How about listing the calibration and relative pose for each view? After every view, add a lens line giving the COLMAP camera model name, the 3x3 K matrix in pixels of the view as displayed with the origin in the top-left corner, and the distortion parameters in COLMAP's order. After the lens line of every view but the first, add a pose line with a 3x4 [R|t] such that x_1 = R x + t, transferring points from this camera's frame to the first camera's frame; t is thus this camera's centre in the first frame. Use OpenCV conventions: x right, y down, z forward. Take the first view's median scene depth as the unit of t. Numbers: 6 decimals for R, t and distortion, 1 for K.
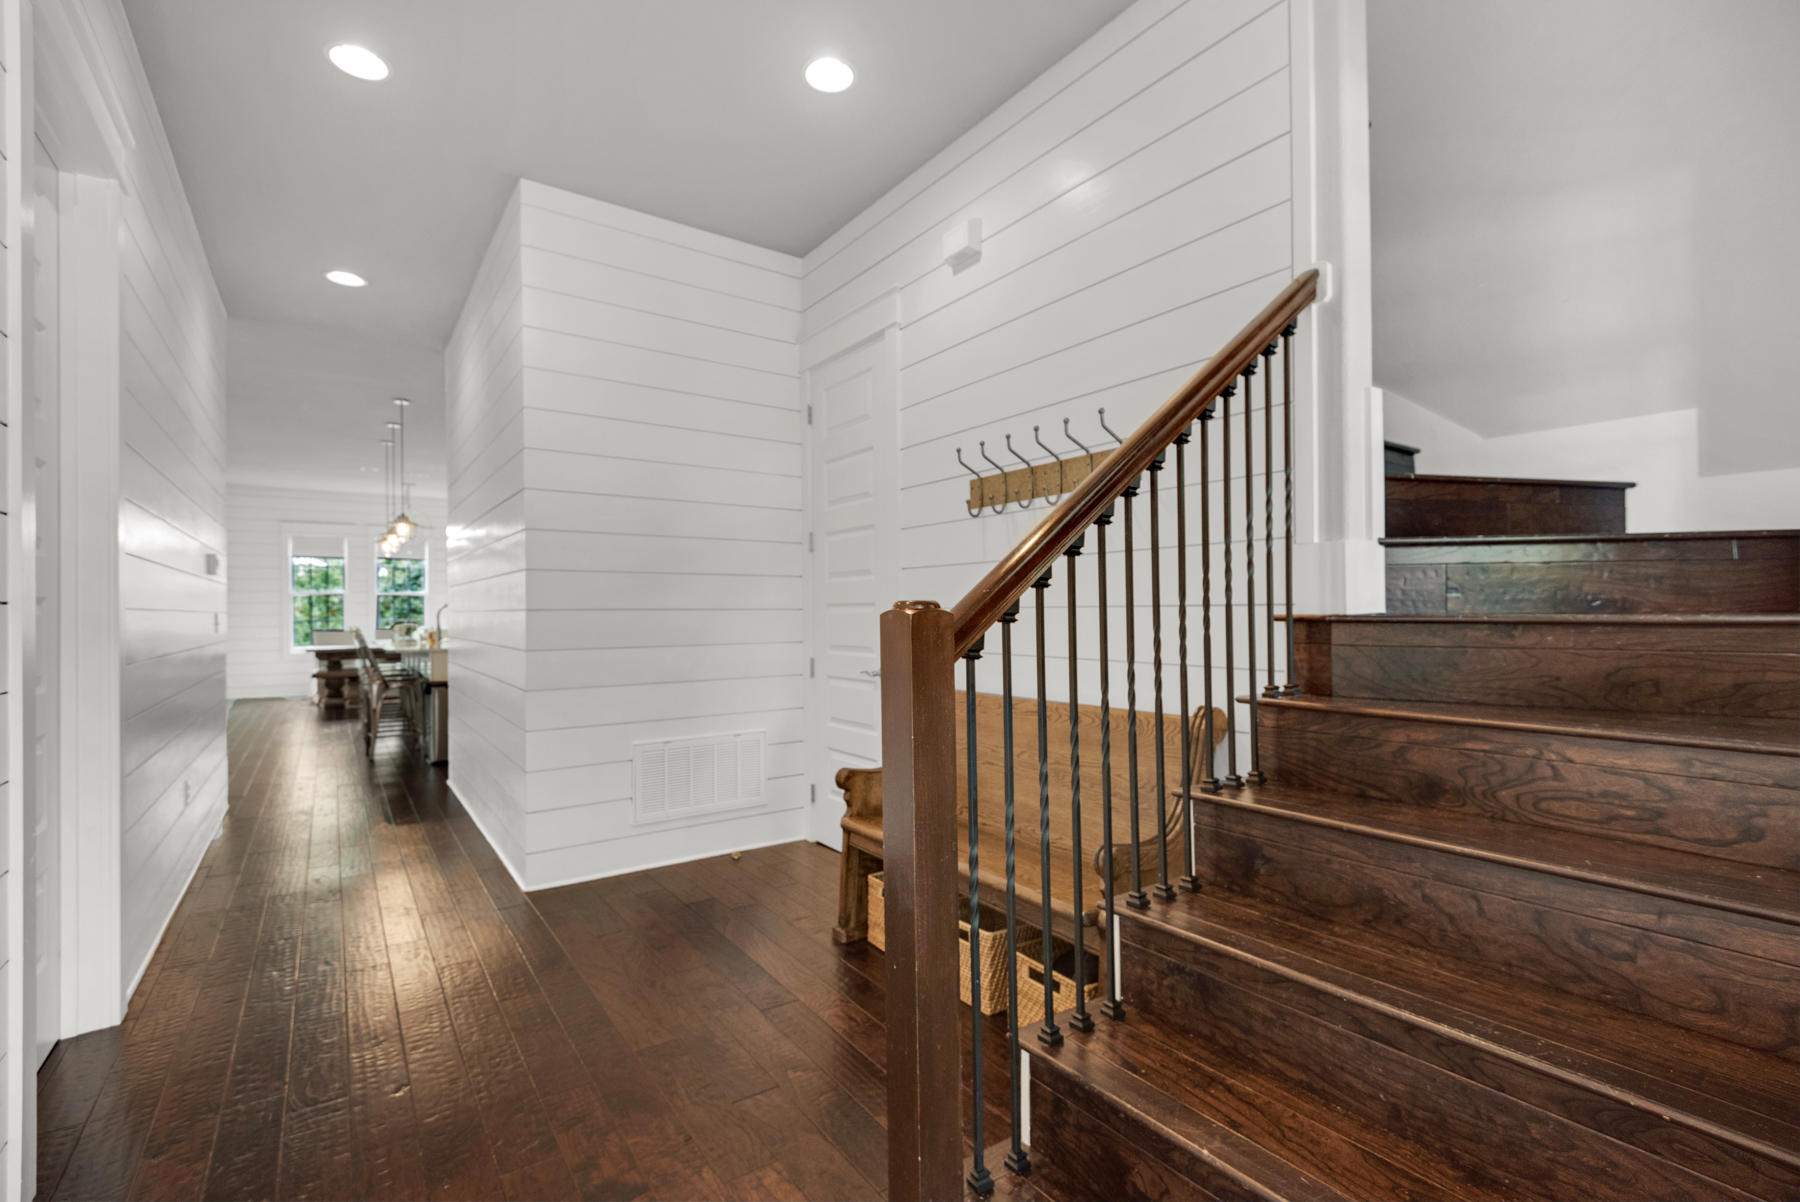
lens RADIAL K [[813.4, 0, 907.0], [0, 813.4, 600.7], [0, 0, 1]] dist [0.021556, -0.010561]
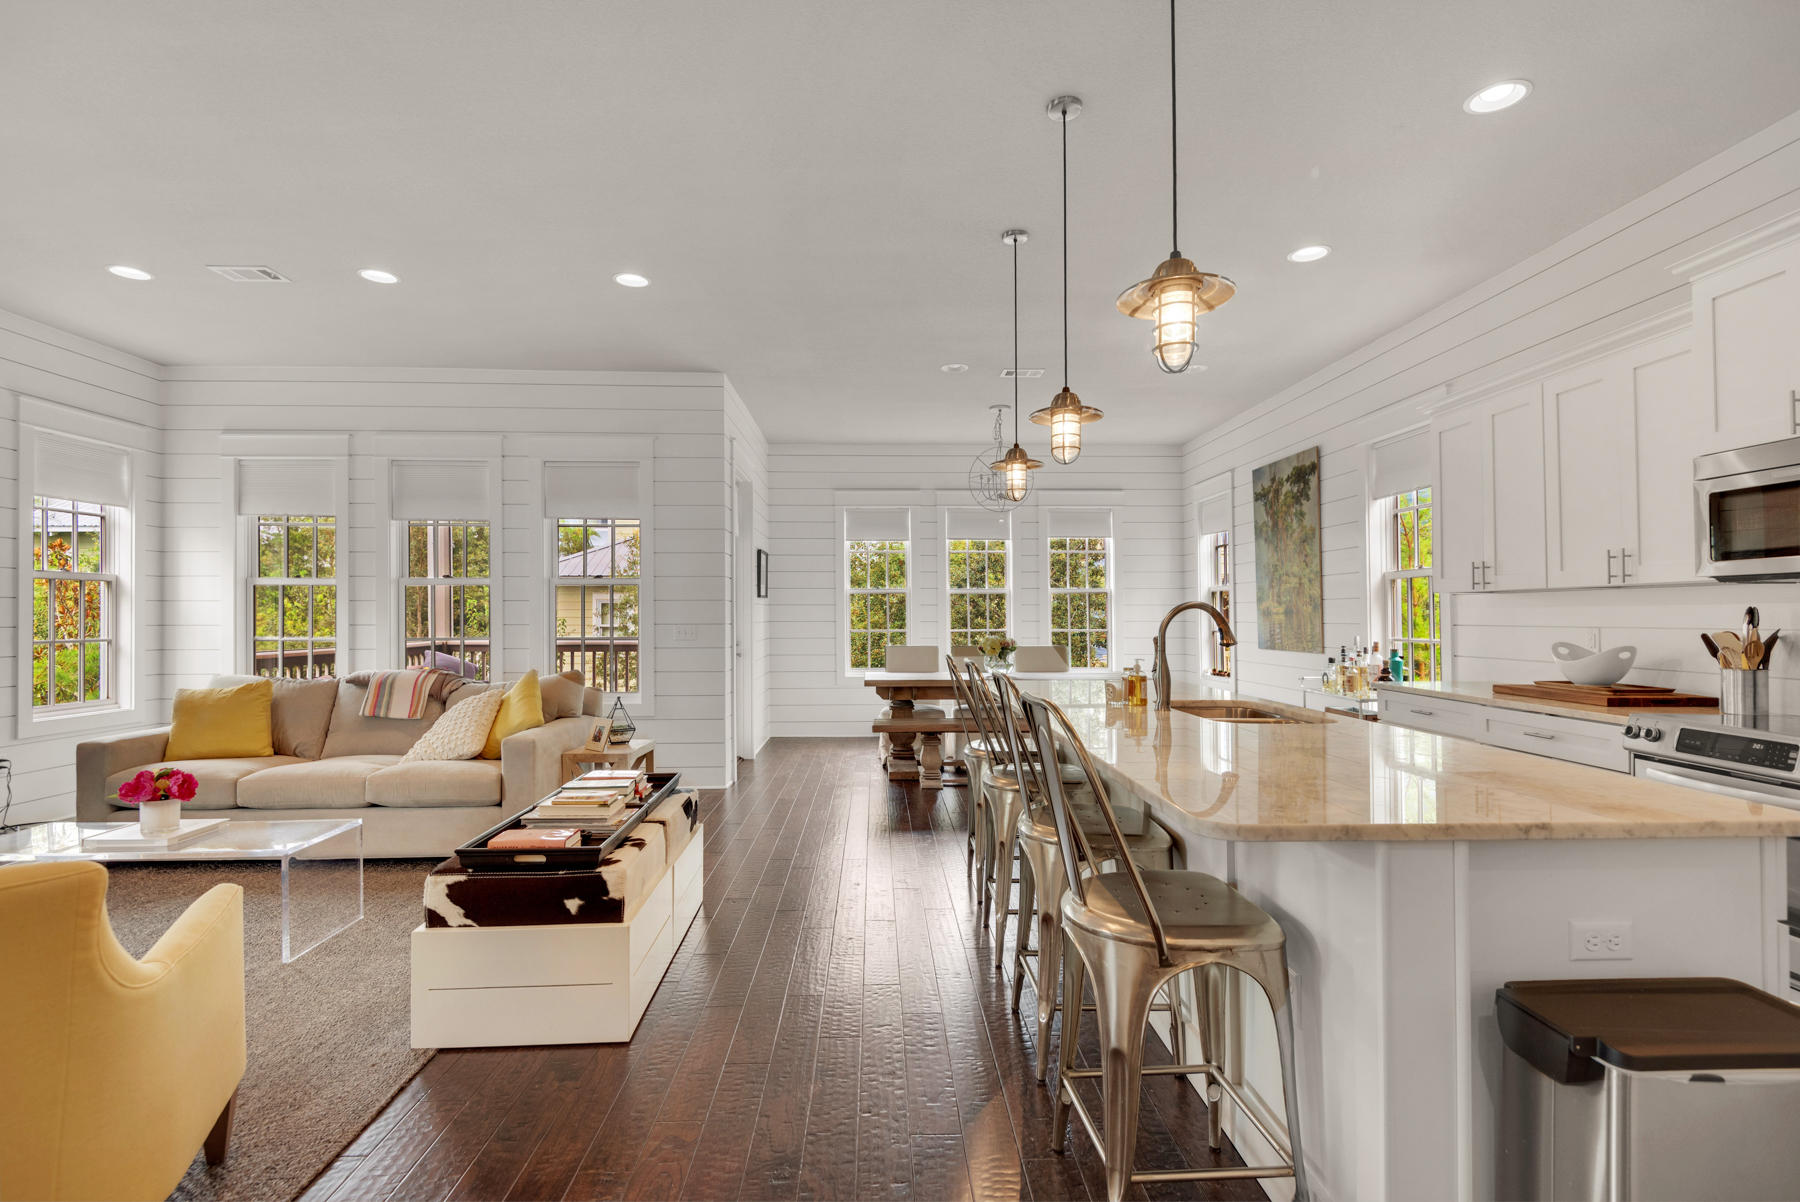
lens RADIAL K [[836.5, 0, 909.1], [0, 836.5, 603.7], [0, 0, 1]] dist [0.022871, -0.018241]
pose [[0.842033, 0.010865, -0.539316, -0.359486], [-0.015650, 0.999868, -0.004291, 0.005179], [0.539199, 0.012053, 0.842092, 0.477203]]
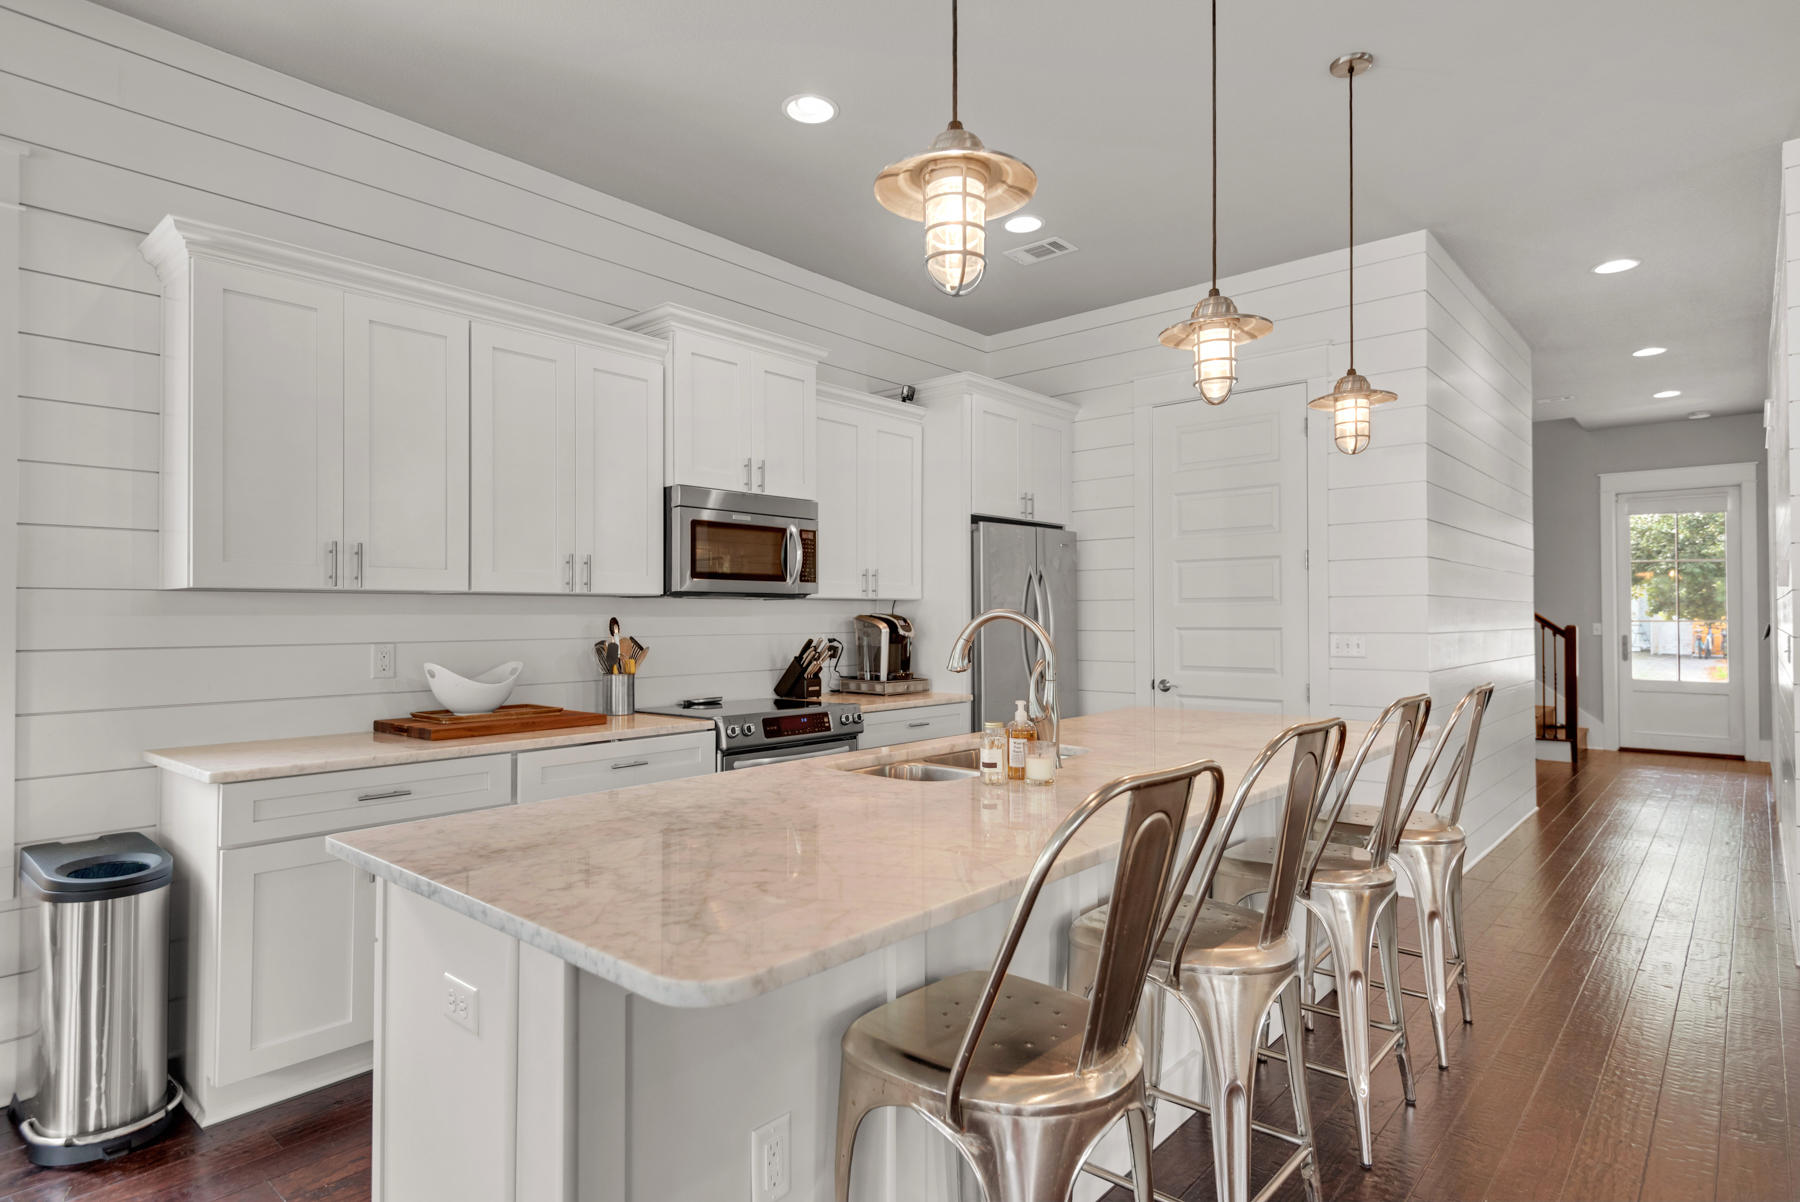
lens RADIAL K [[967.1, 0, 900.3], [0, 967.1, 607.4], [0, 0, 1]] dist [0.020422, -0.000226]
pose [[-0.244243, 0.032228, 0.969178, -0.657776], [0.009369, 0.999479, -0.030875, 0.009102], [-0.969669, 0.001539, -0.244418, 0.859227]]
